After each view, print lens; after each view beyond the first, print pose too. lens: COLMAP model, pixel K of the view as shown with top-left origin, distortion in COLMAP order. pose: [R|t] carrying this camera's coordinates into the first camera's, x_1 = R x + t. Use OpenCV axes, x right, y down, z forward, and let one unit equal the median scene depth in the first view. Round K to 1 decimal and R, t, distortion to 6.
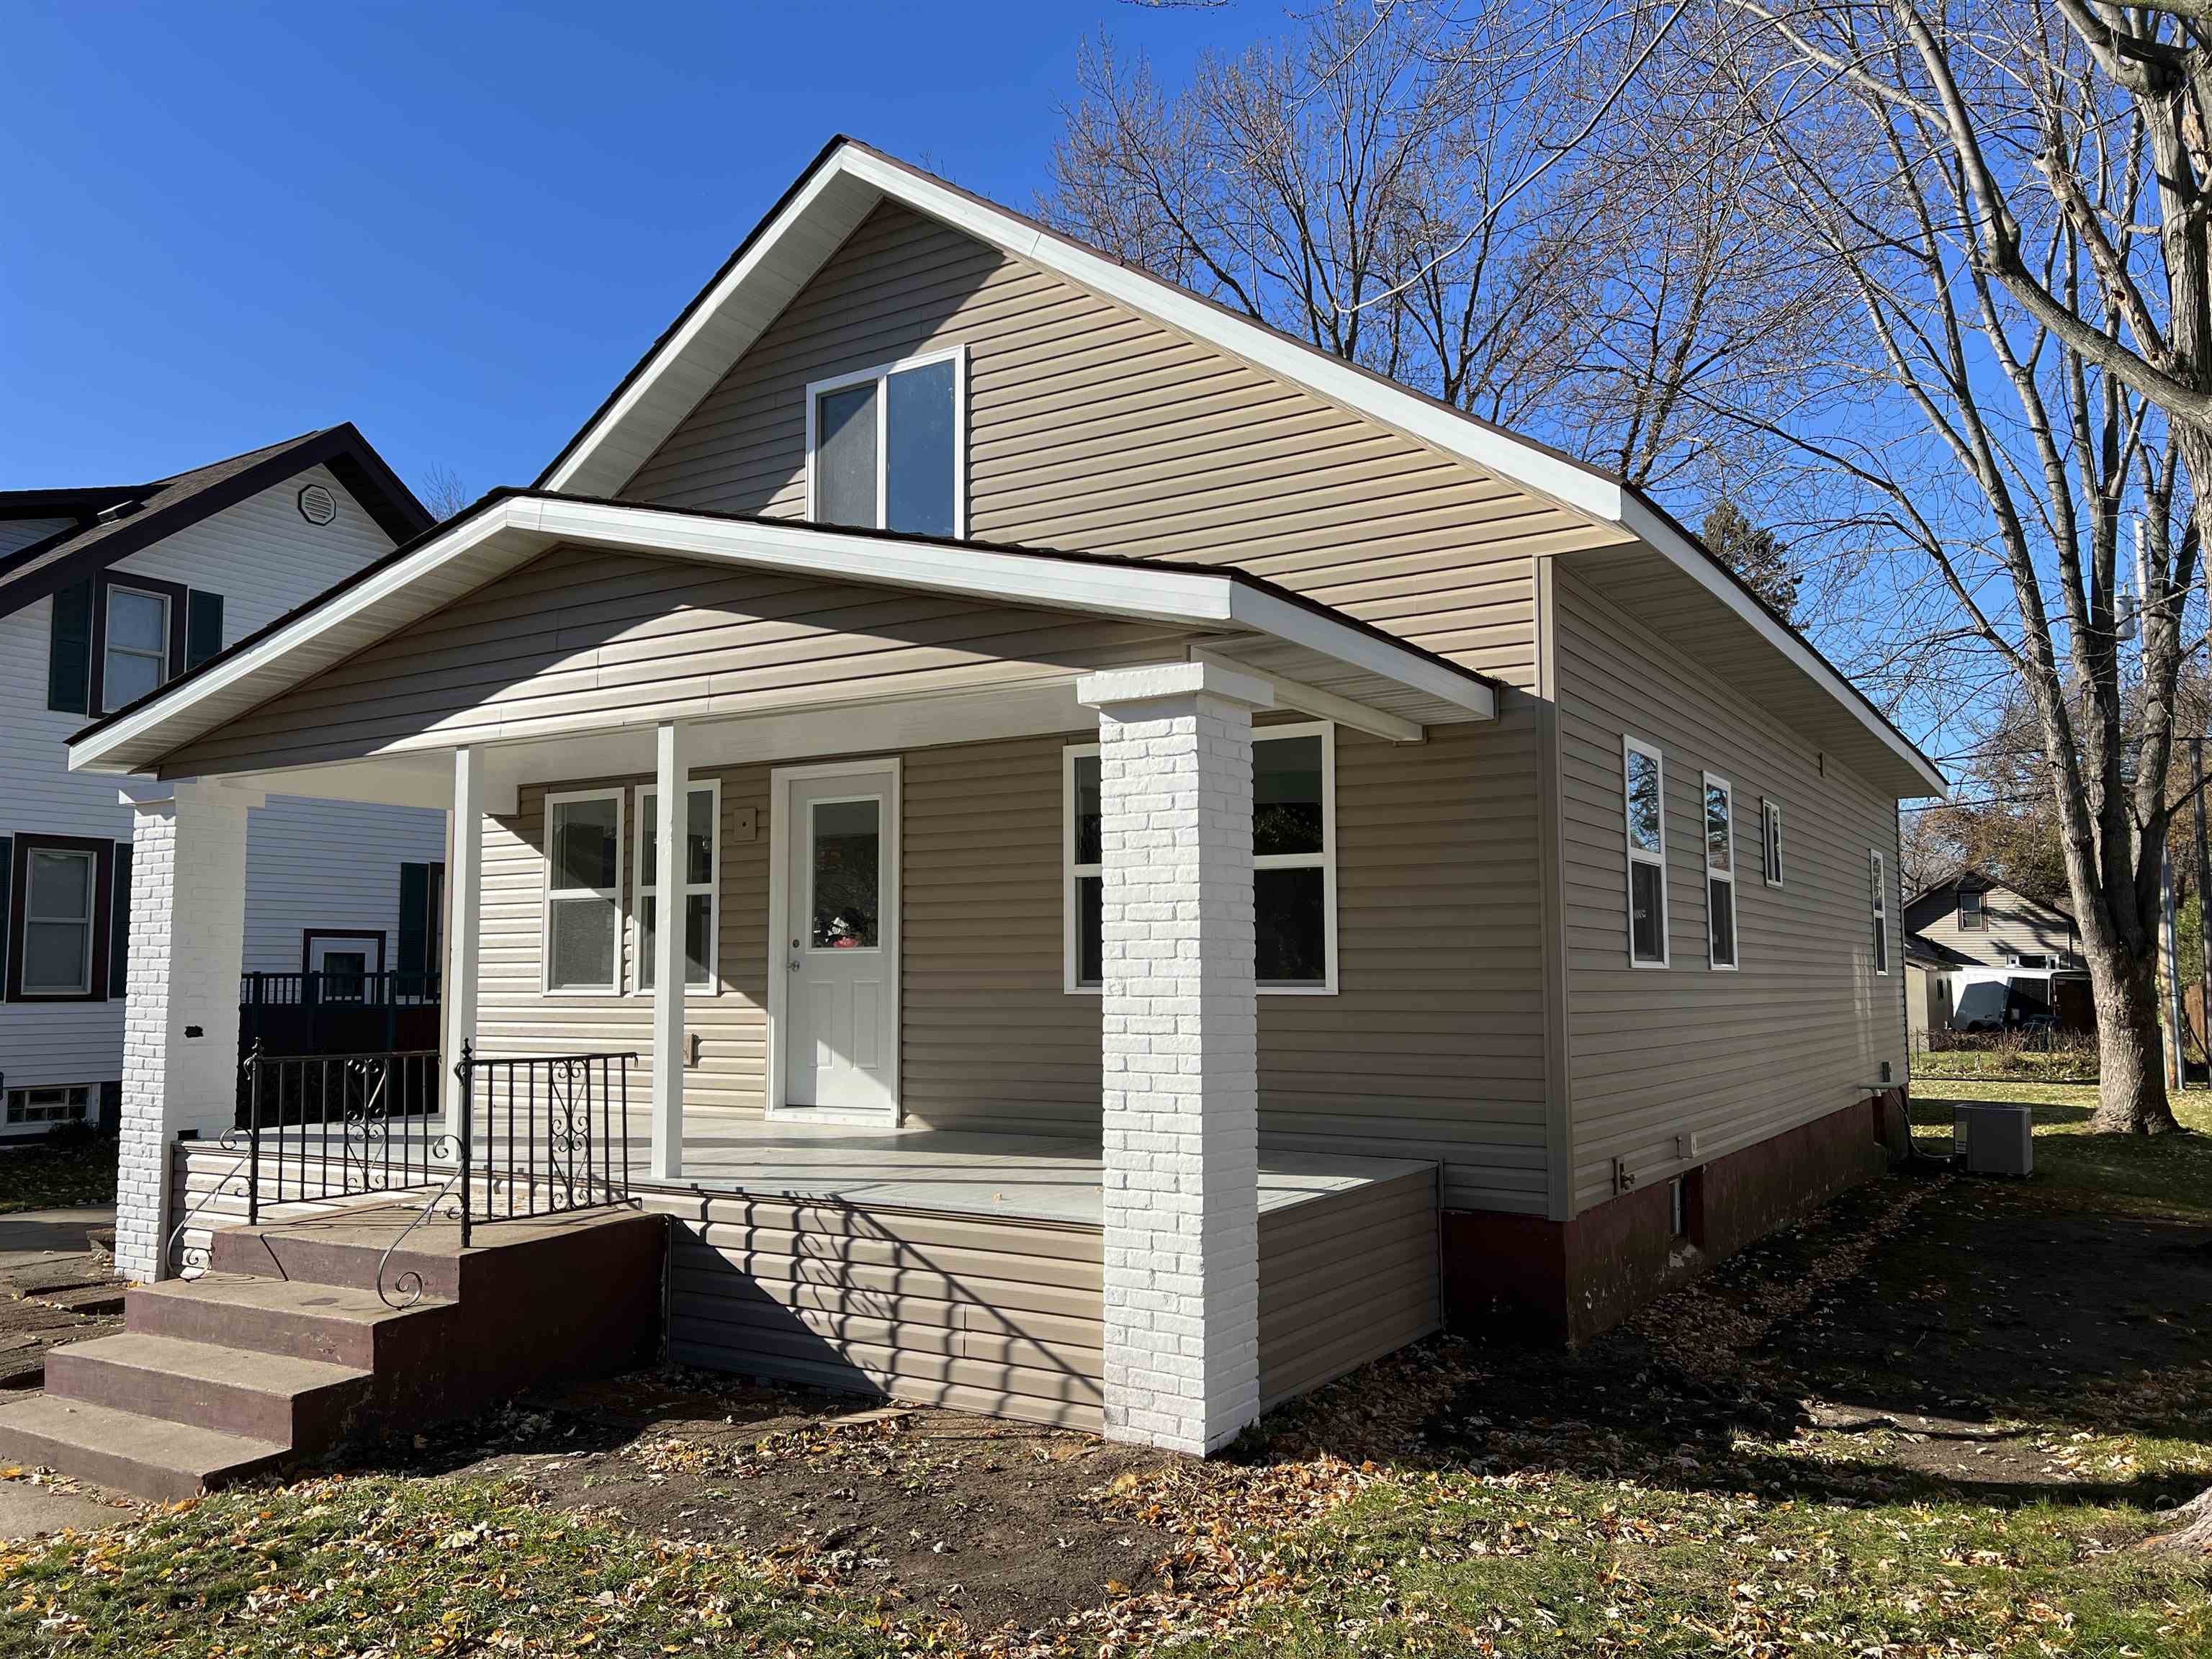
lens RADIAL K [[1662.7, 0, 1076.1], [0, 1662.7, 839.8], [0, 0, 1]] dist [0.074589, -0.078151]
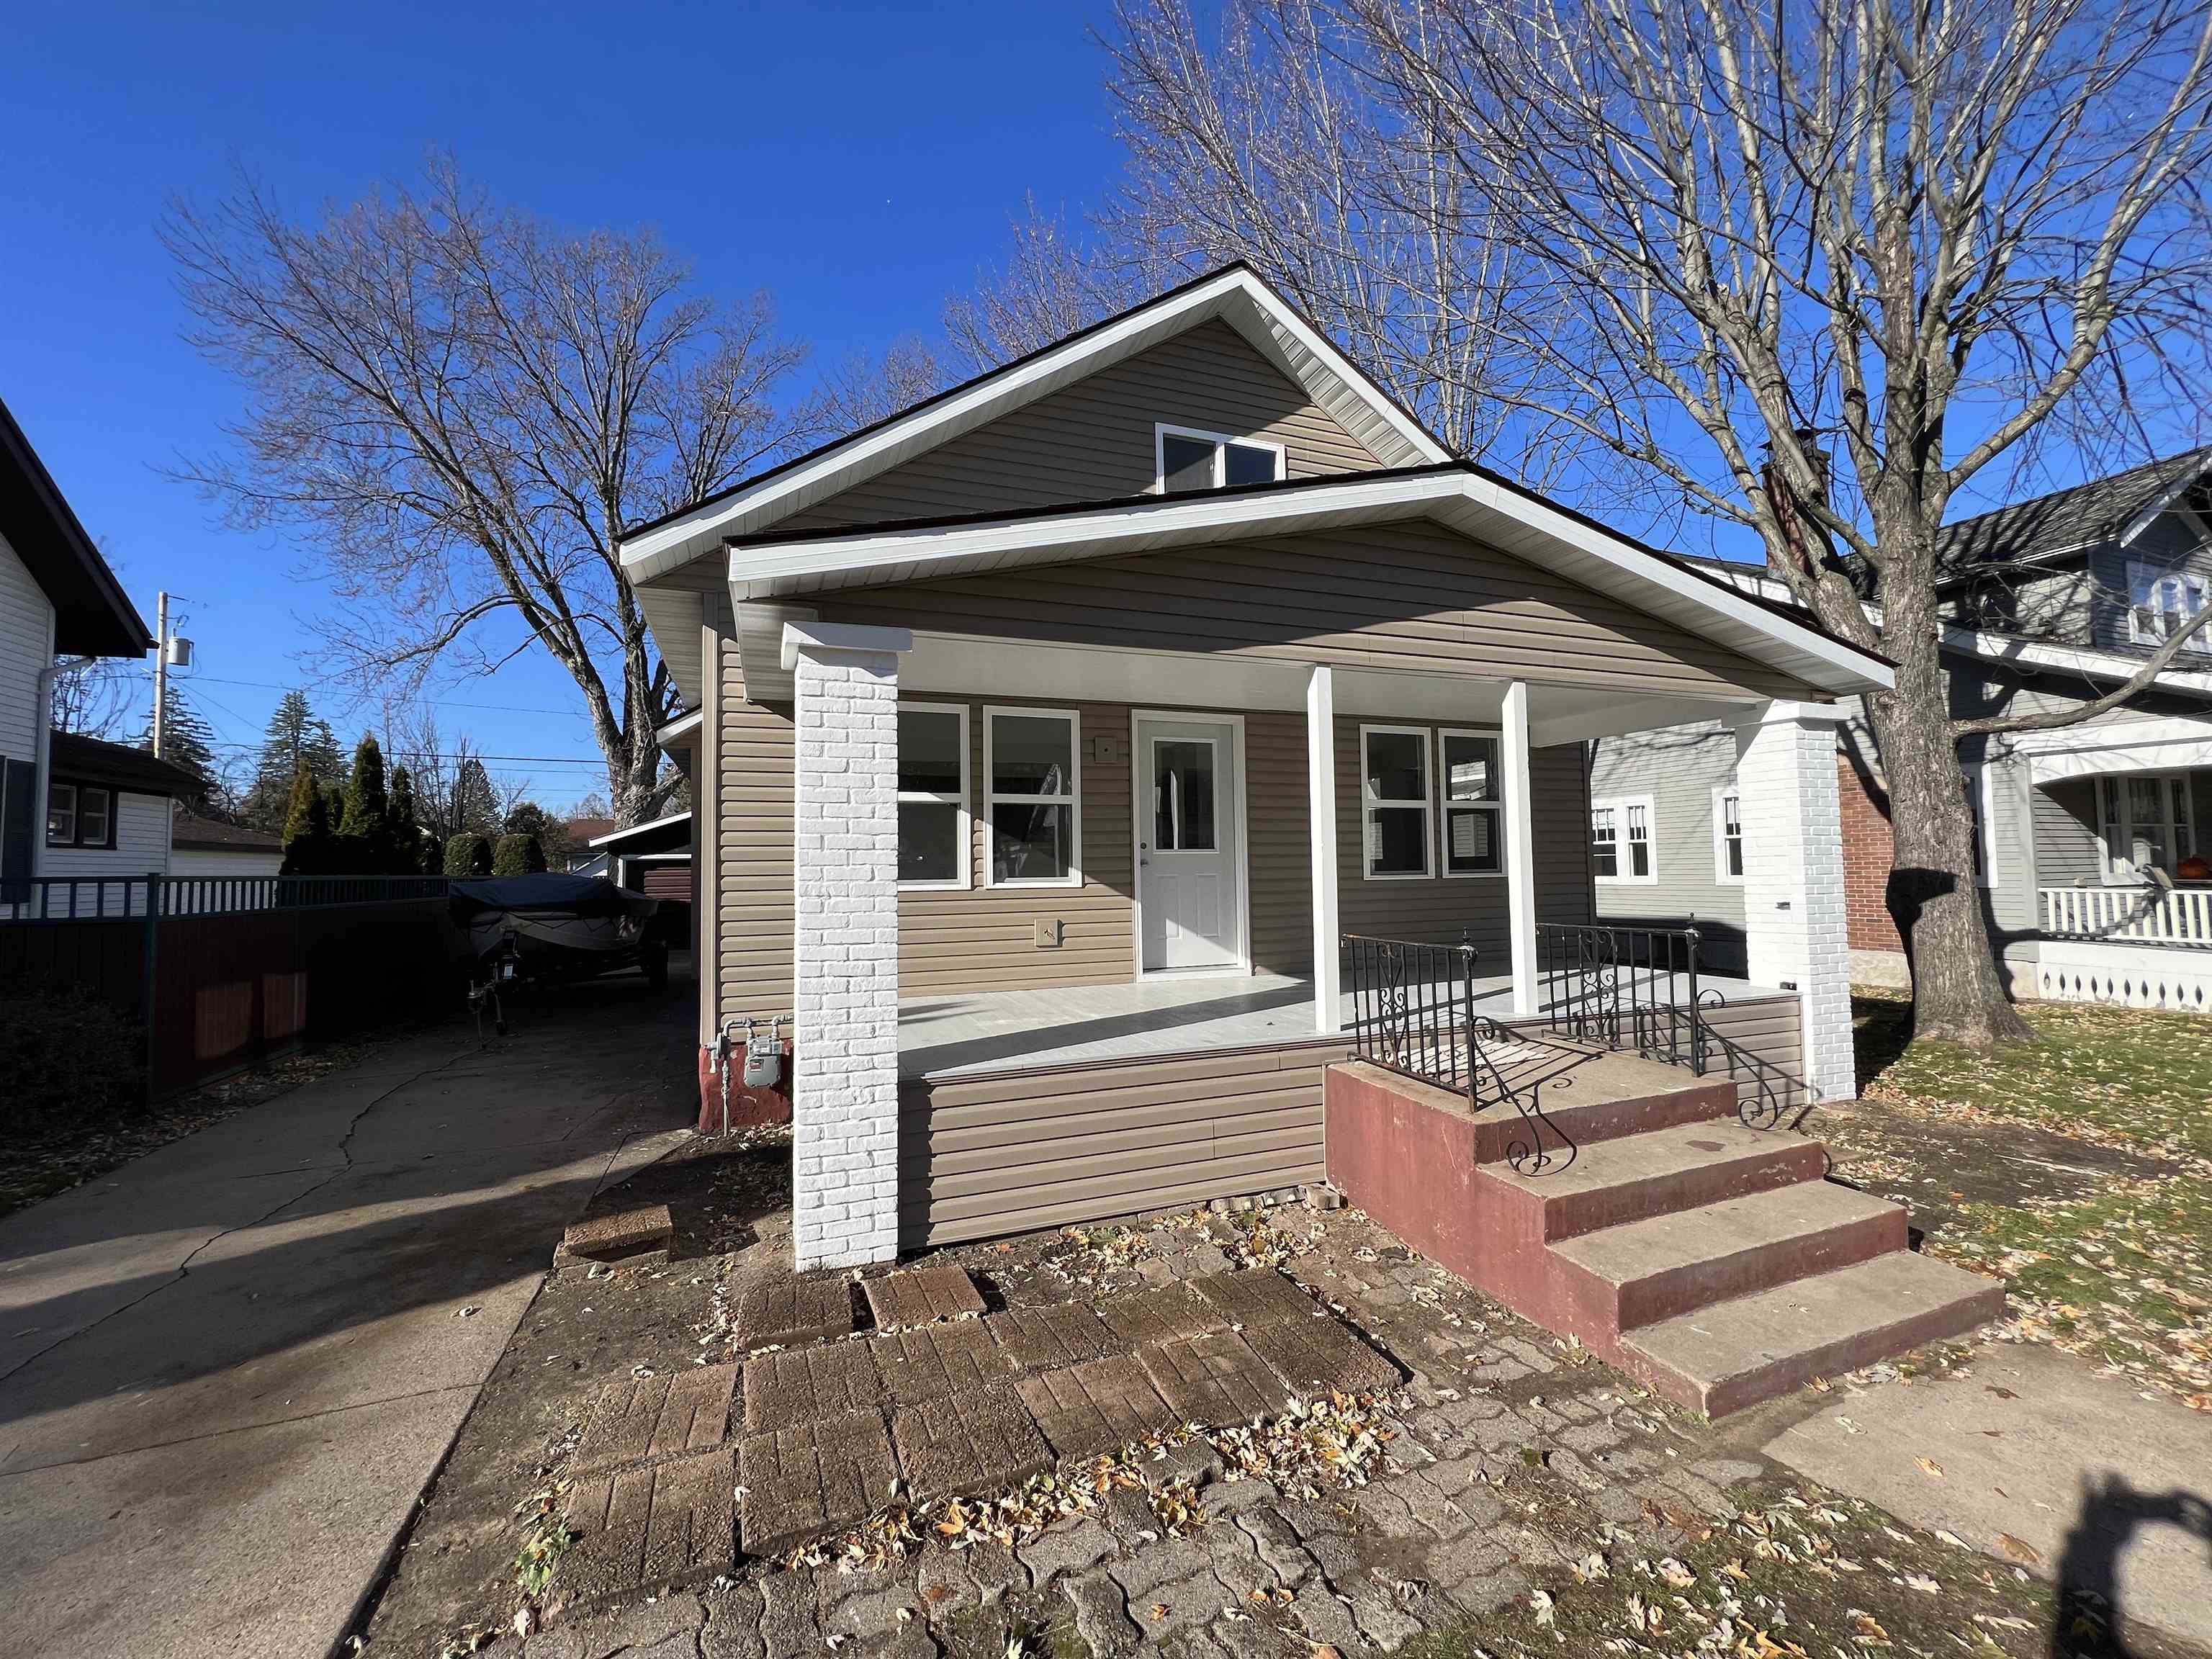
lens RADIAL K [[887.9, 0, 1100.2], [0, 887.9, 826.2], [0, 0, 1]] dist [0.000628, 0.001179]
pose [[0.603272, 0.033755, 0.796821, -0.790143], [-0.053728, 0.998554, -0.001623, 0.052725], [-0.795724, -0.041833, 0.604213, 0.644878]]
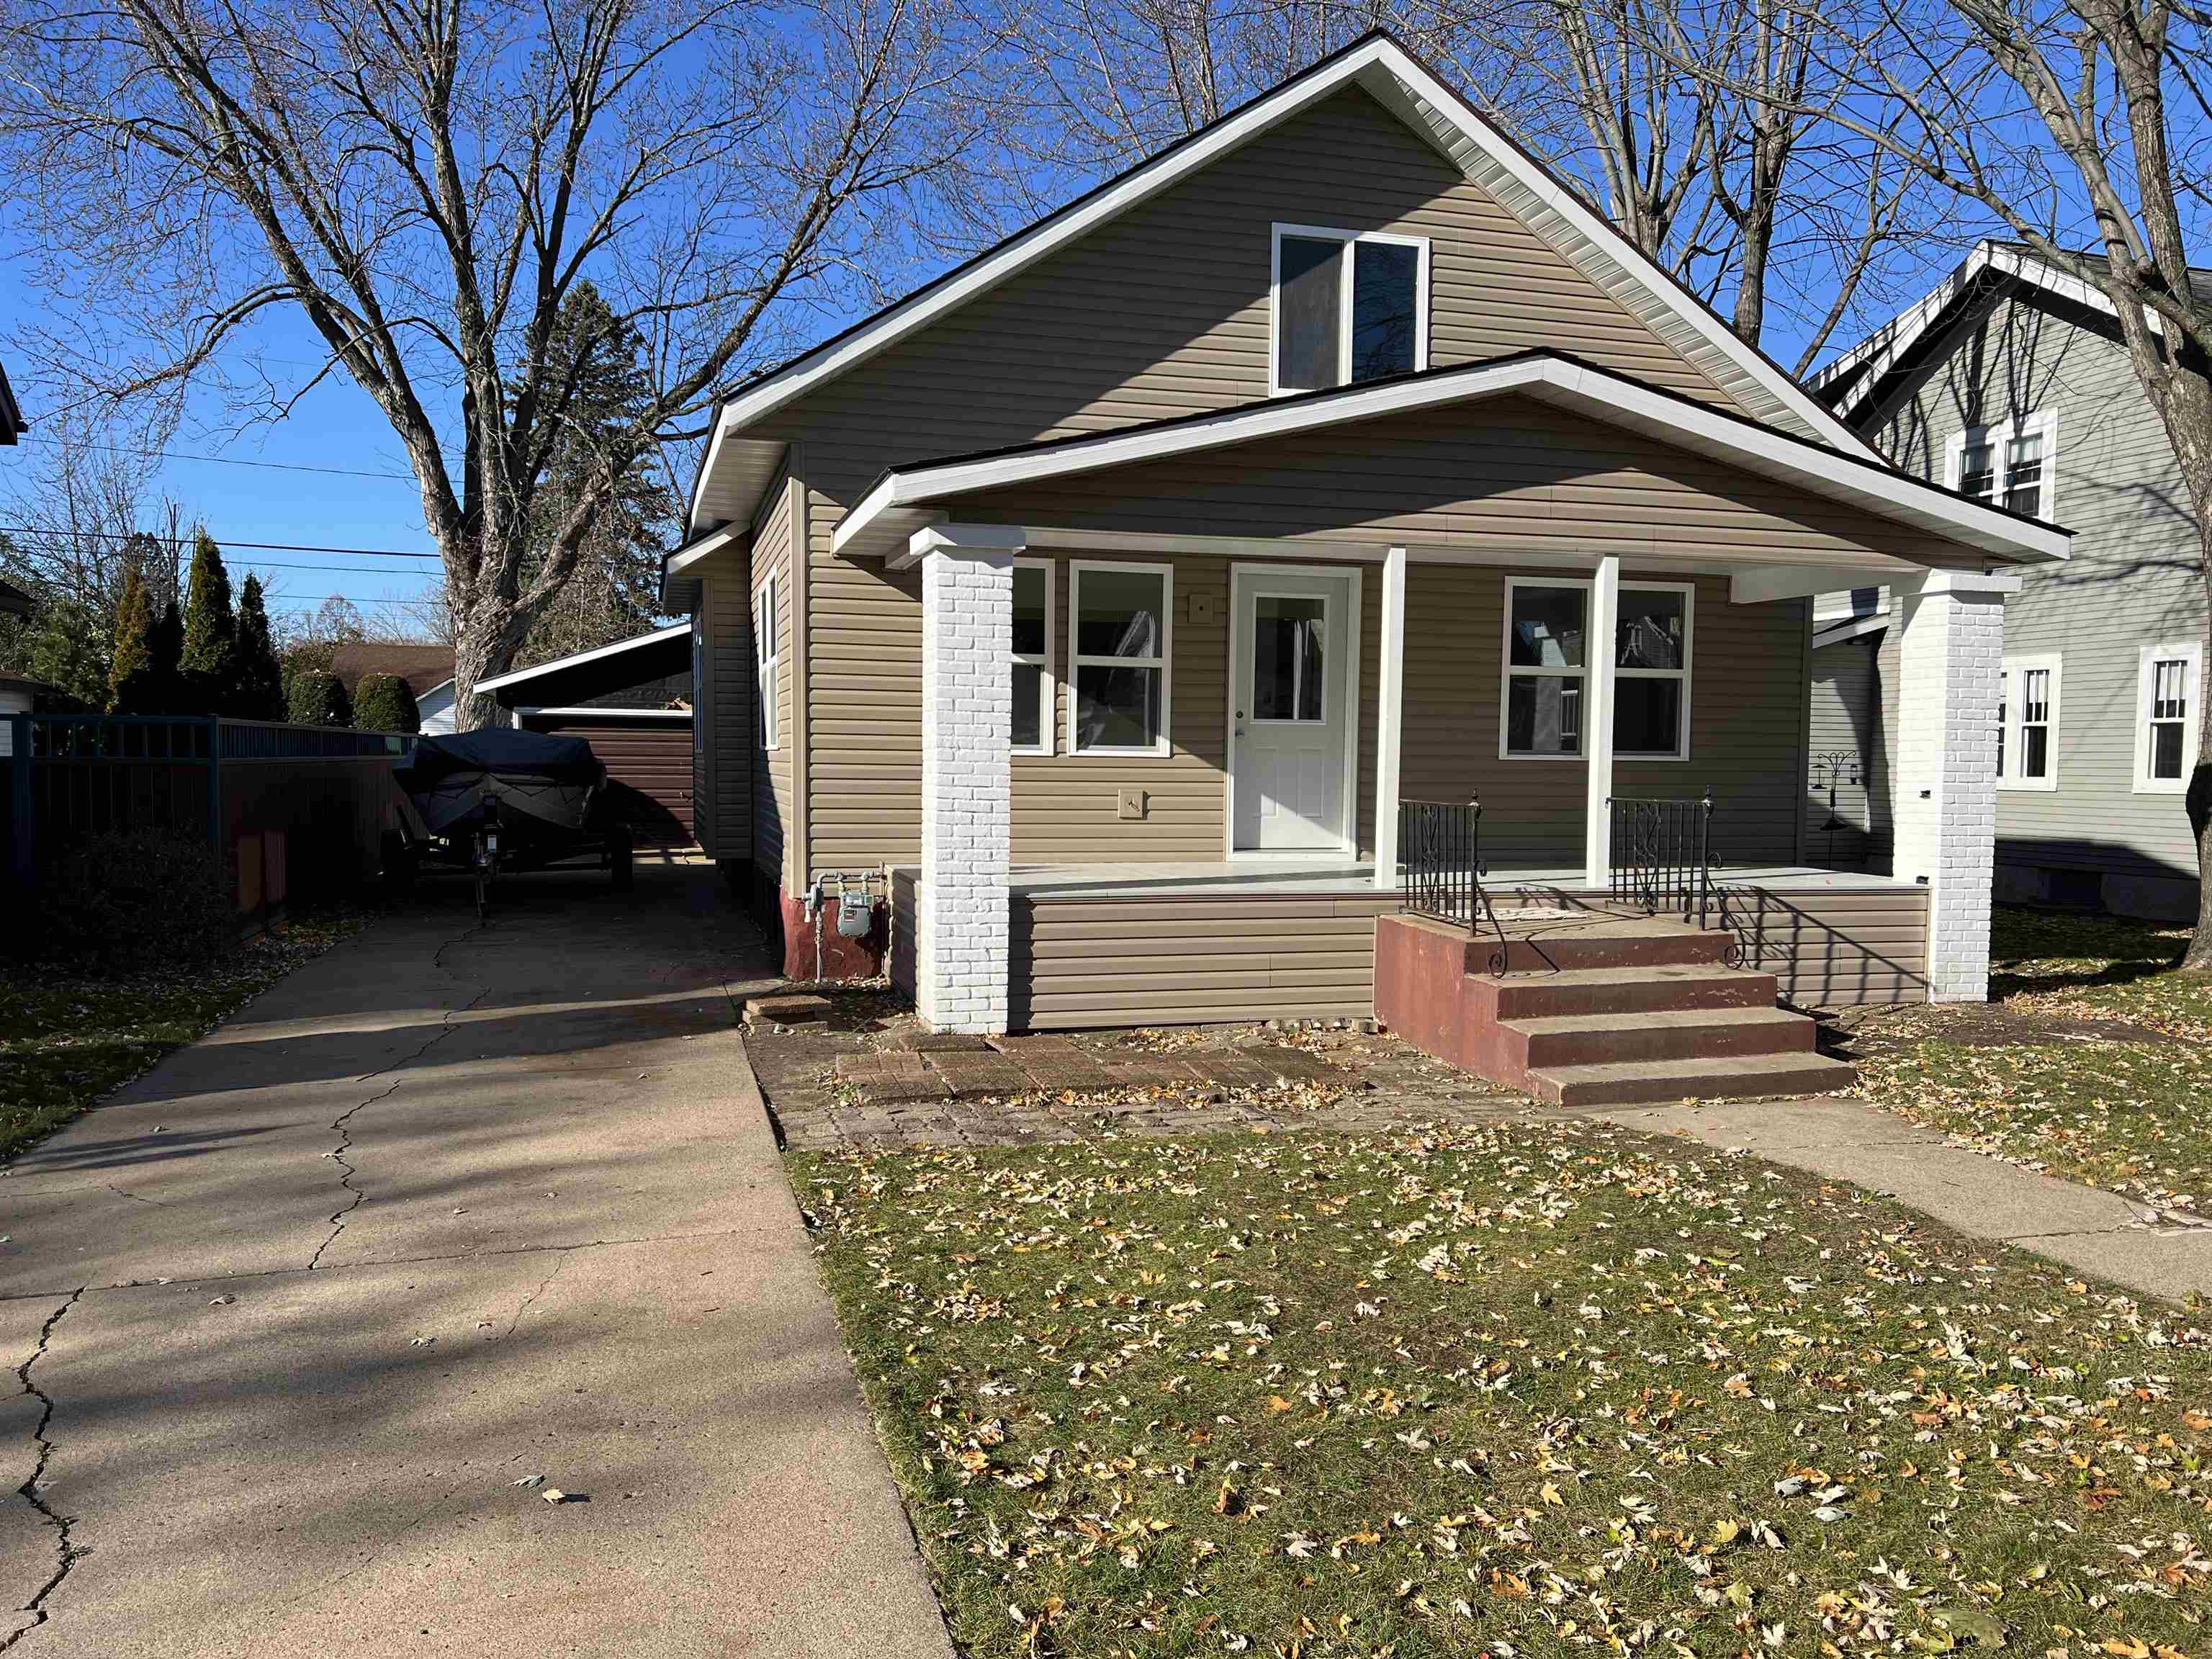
lens RADIAL K [[1662.7, 0, 1090.6], [0, 1662.7, 852.9], [0, 0, 1]] dist [0.074589, -0.078151]
pose [[0.671062, -0.031417, 0.740735, -1.190922], [-0.076459, 0.990842, 0.111293, 0.038578], [-0.737448, -0.131320, 0.662515, 0.297307]]
